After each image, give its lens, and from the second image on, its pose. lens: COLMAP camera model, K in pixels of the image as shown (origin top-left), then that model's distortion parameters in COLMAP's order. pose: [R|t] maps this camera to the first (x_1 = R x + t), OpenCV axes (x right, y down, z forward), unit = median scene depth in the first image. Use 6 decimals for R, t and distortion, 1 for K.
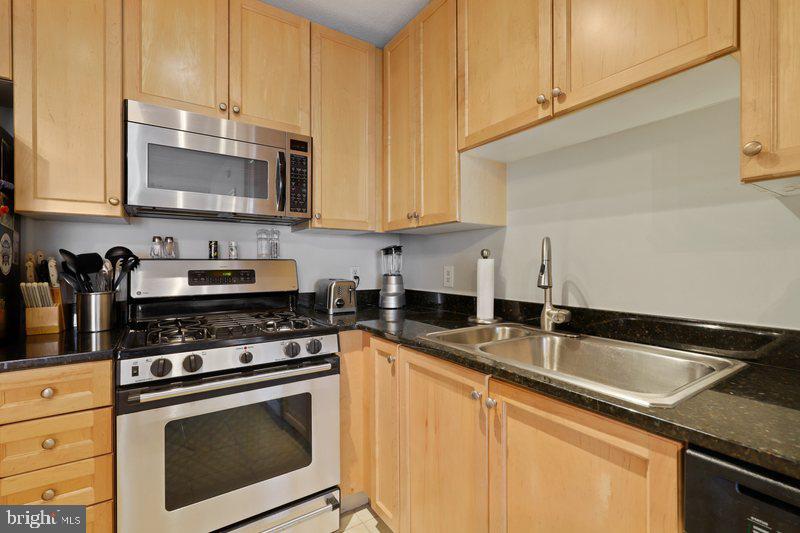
lens RADIAL K [[361.3, 0, 400.9], [0, 361.3, 262.9], [0, 0, 1]] dist [0.000071, 0.000088]
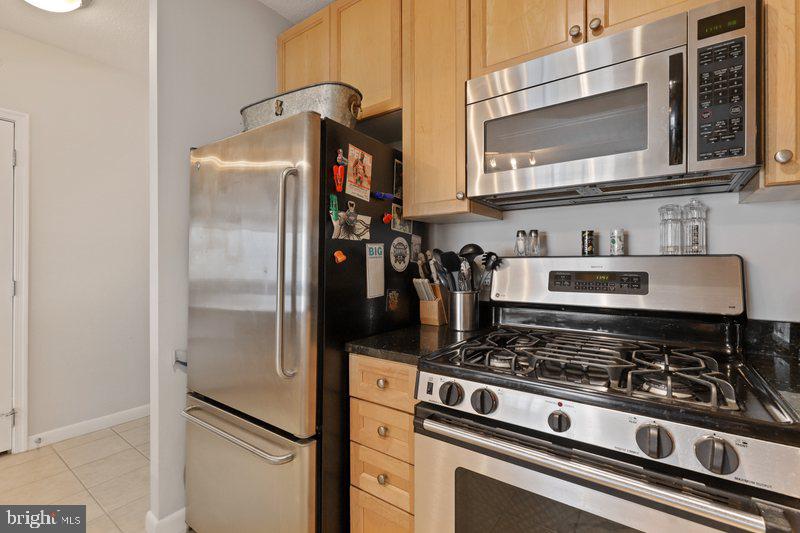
lens RADIAL K [[364.1, 0, 399.5], [0, 364.1, 260.3], [0, 0, 1]] dist [0.000631, -0.000466]
pose [[0.346693, -0.004681, -0.937967, 0.034857], [0.001007, 0.999989, -0.004618, 0.001357], [0.937978, 0.000657, 0.346694, 0.459765]]
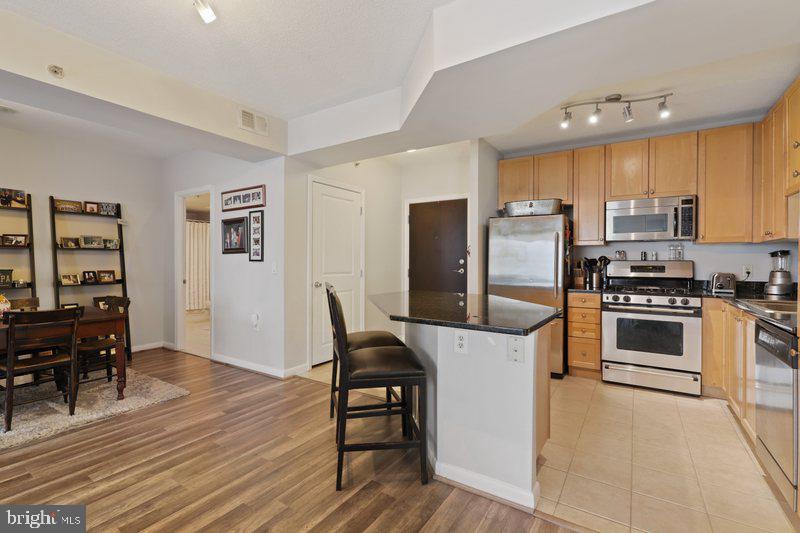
lens RADIAL K [[366.4, 0, 399.5], [0, 366.4, 263.1], [0, 0, 1]] dist [0.000588, 0.000333]
pose [[0.391153, 0.006032, -0.920306, 1.019059], [-0.002755, 0.999982, 0.005383, -0.003345], [0.920322, 0.000430, 0.391163, -1.307571]]
